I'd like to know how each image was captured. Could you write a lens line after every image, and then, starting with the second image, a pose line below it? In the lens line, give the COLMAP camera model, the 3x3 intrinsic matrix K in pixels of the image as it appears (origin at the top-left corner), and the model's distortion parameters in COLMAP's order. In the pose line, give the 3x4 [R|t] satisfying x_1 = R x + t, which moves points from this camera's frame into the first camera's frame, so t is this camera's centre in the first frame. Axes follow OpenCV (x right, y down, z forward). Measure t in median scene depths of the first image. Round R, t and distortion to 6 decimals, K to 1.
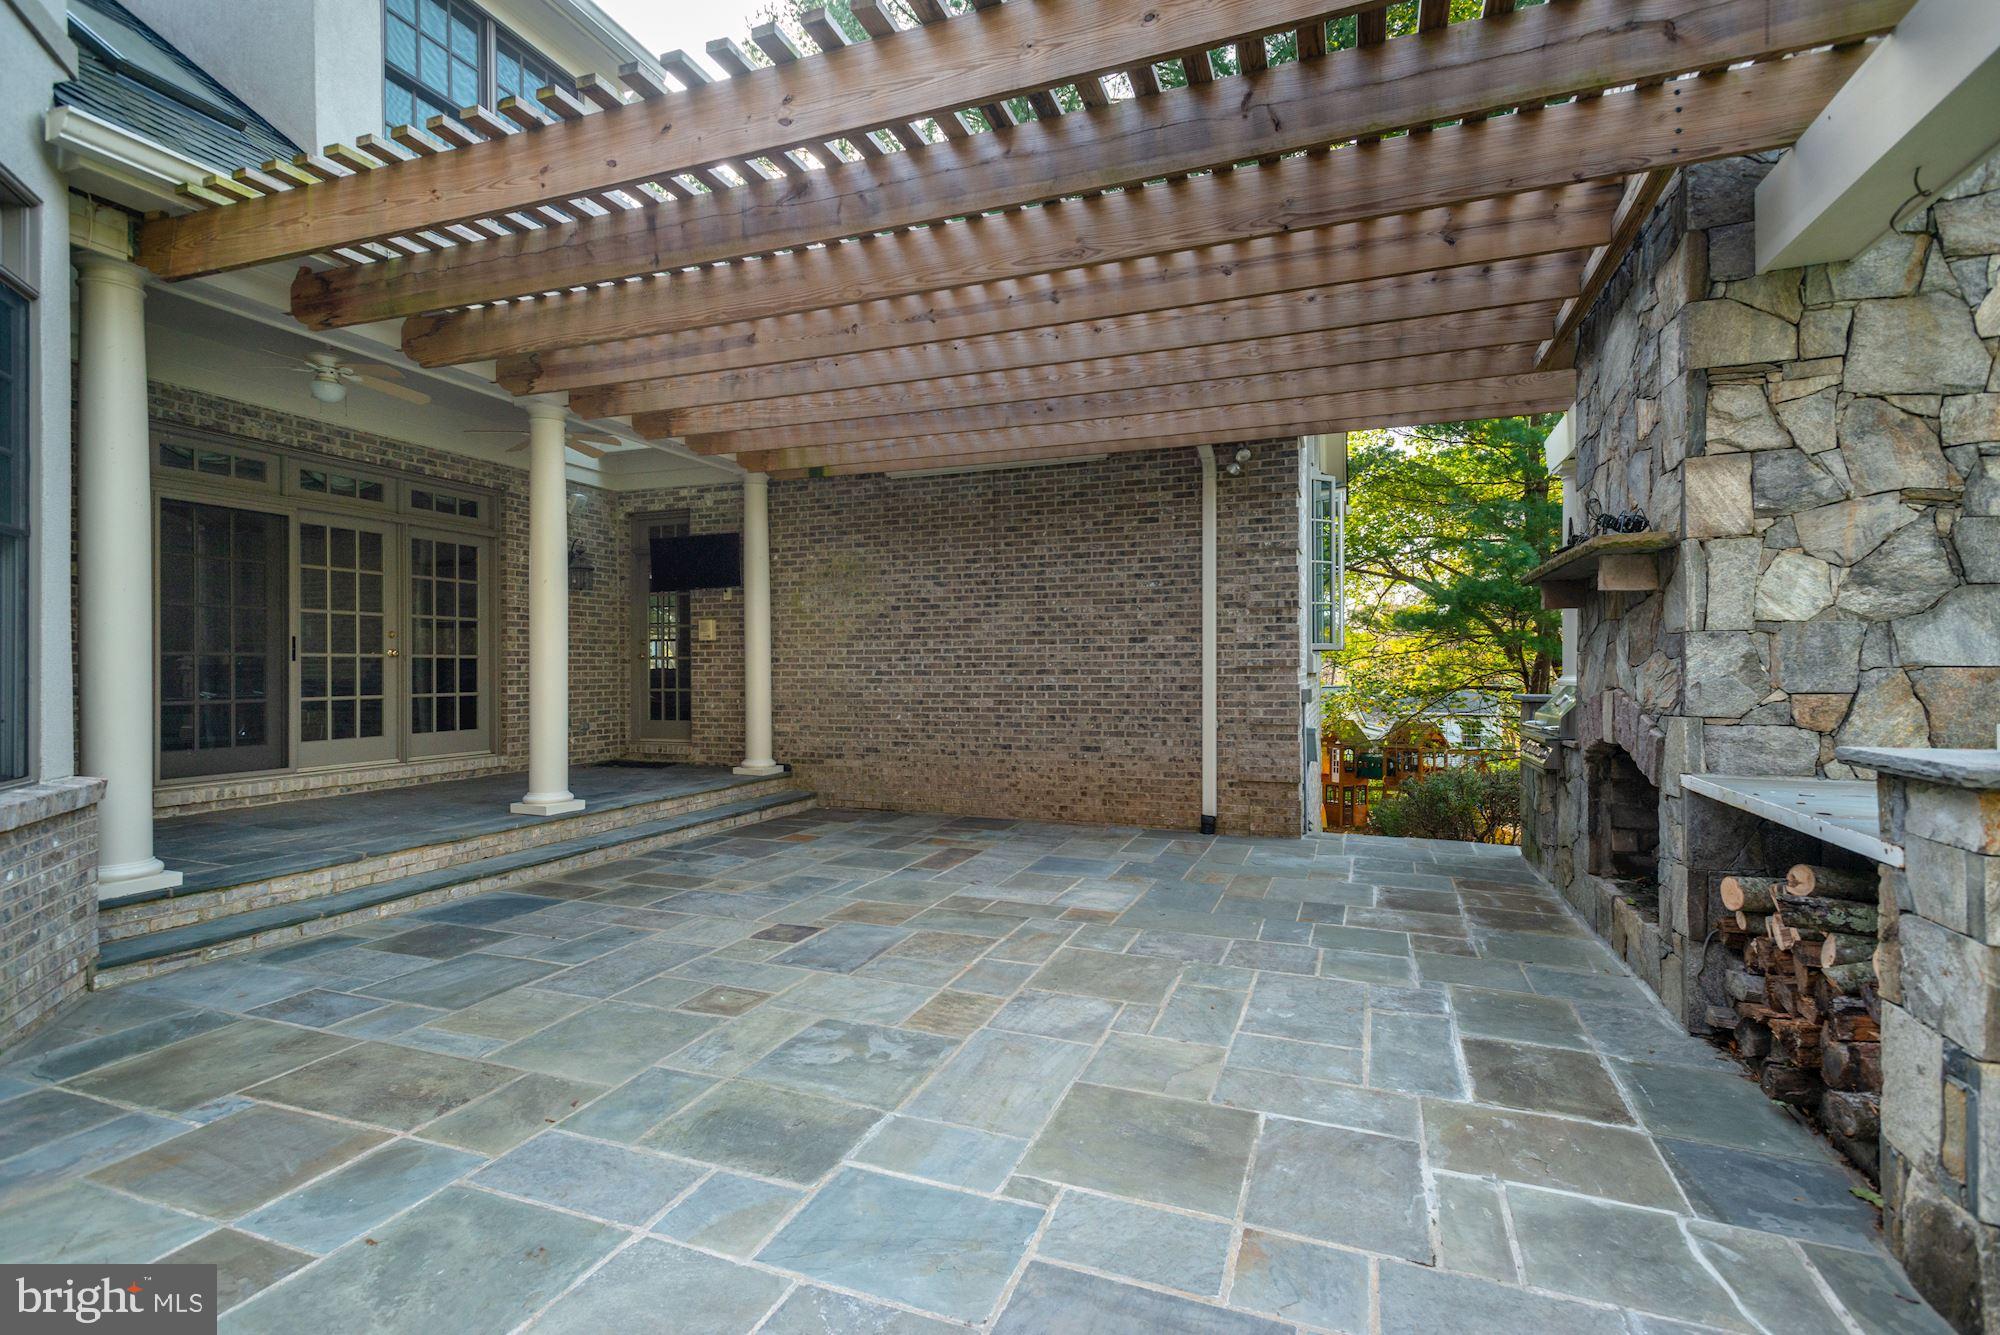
lens RADIAL K [[936.0, 0, 999.9], [0, 936.0, 669.5], [0, 0, 1]] dist [0.001351, 0.000489]
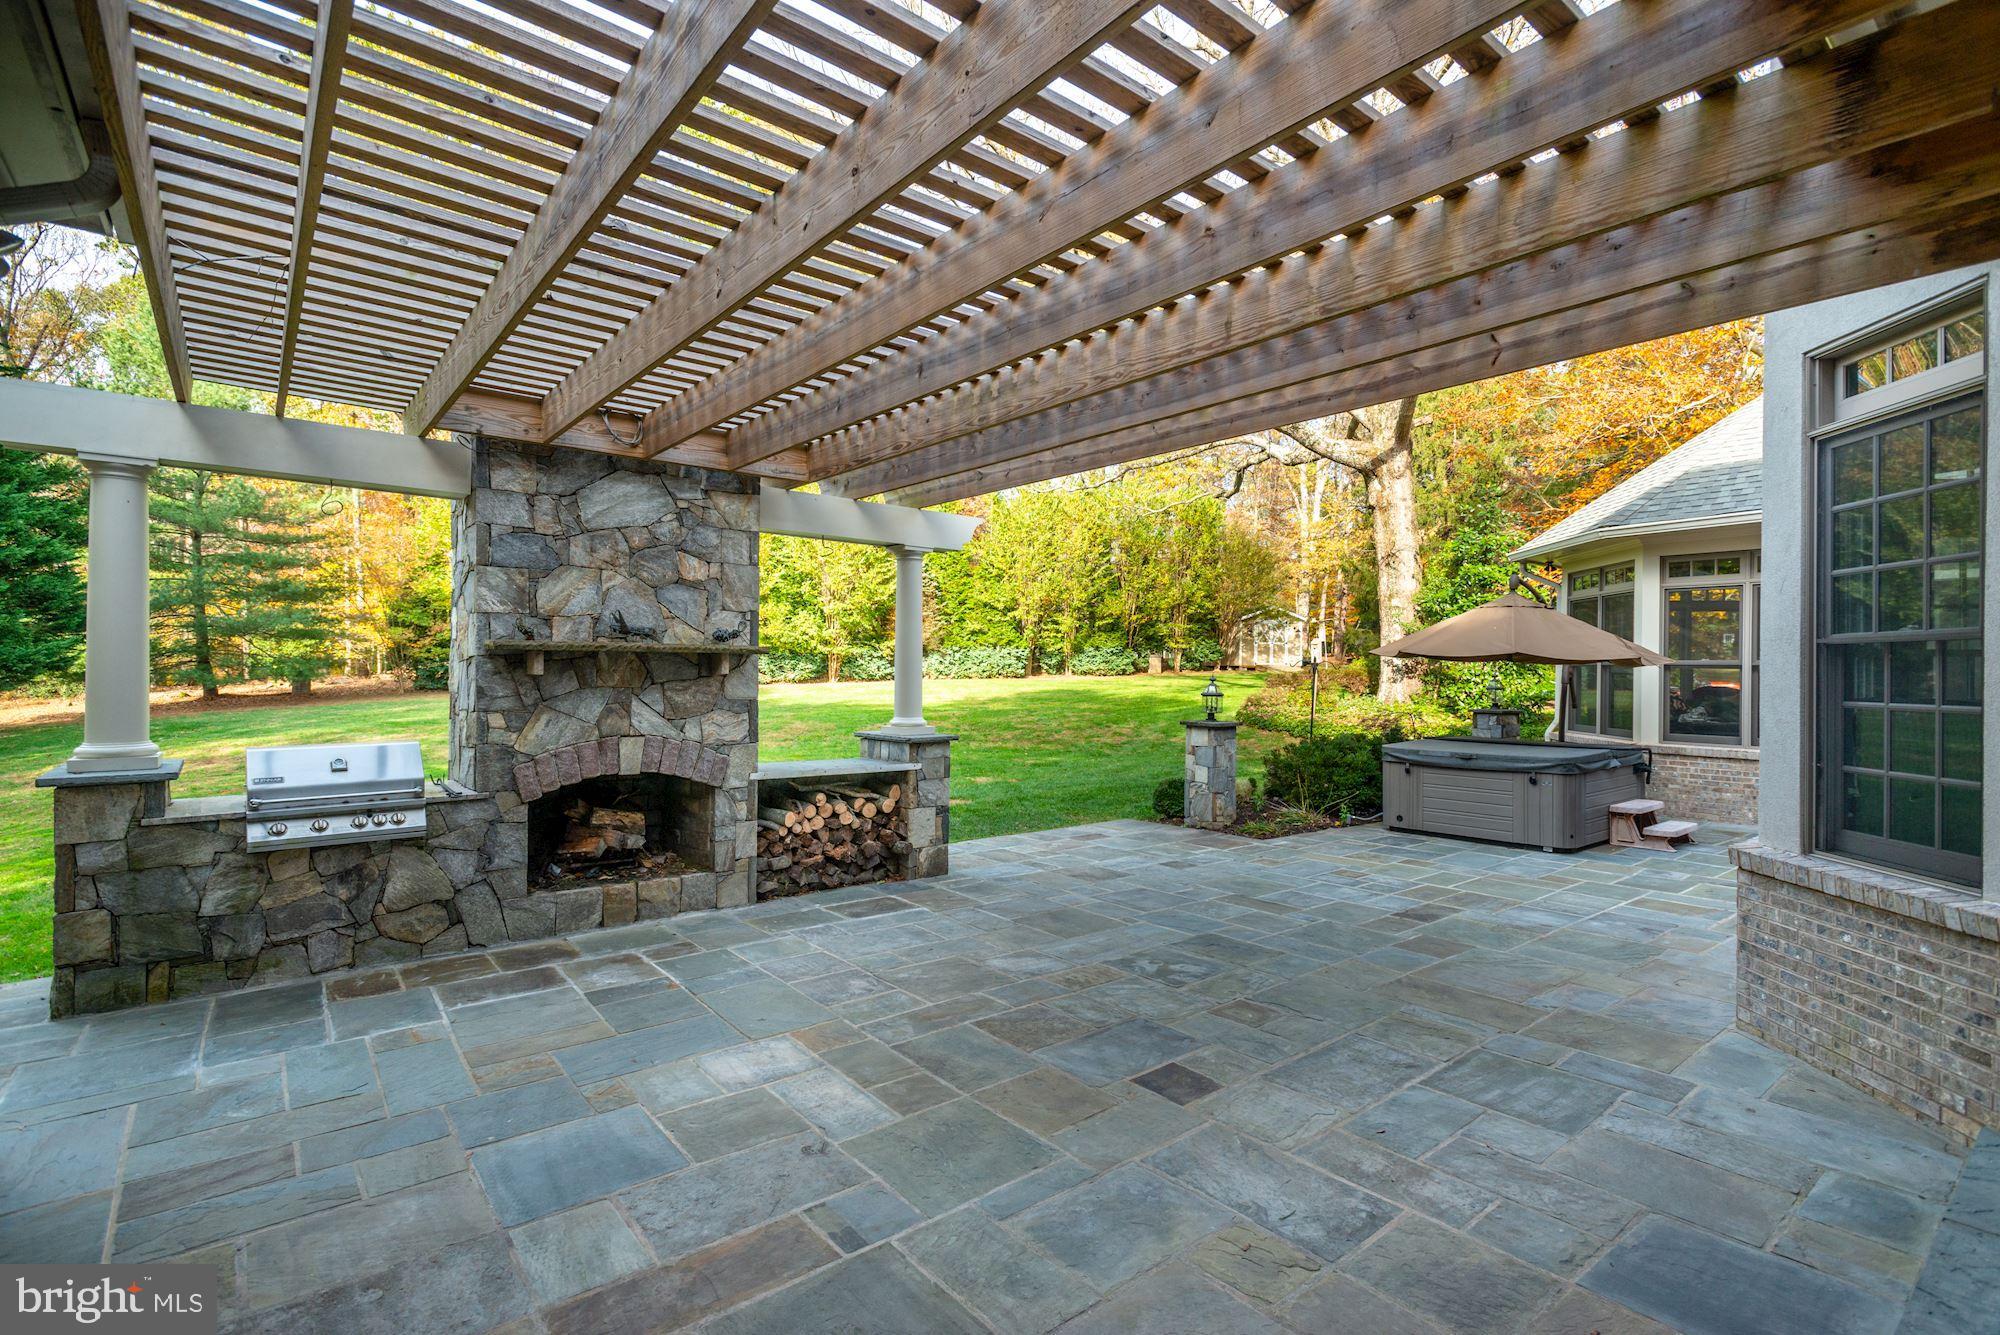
lens RADIAL K [[936.0, 0, 1002.6], [0, 936.0, 673.1], [0, 0, 1]] dist [0.001351, 0.000489]
pose [[-0.866048, -0.008981, 0.499881, -0.606263], [-0.009307, 0.999955, 0.001842, -0.091340], [-0.499875, -0.003057, -0.866092, 2.160836]]
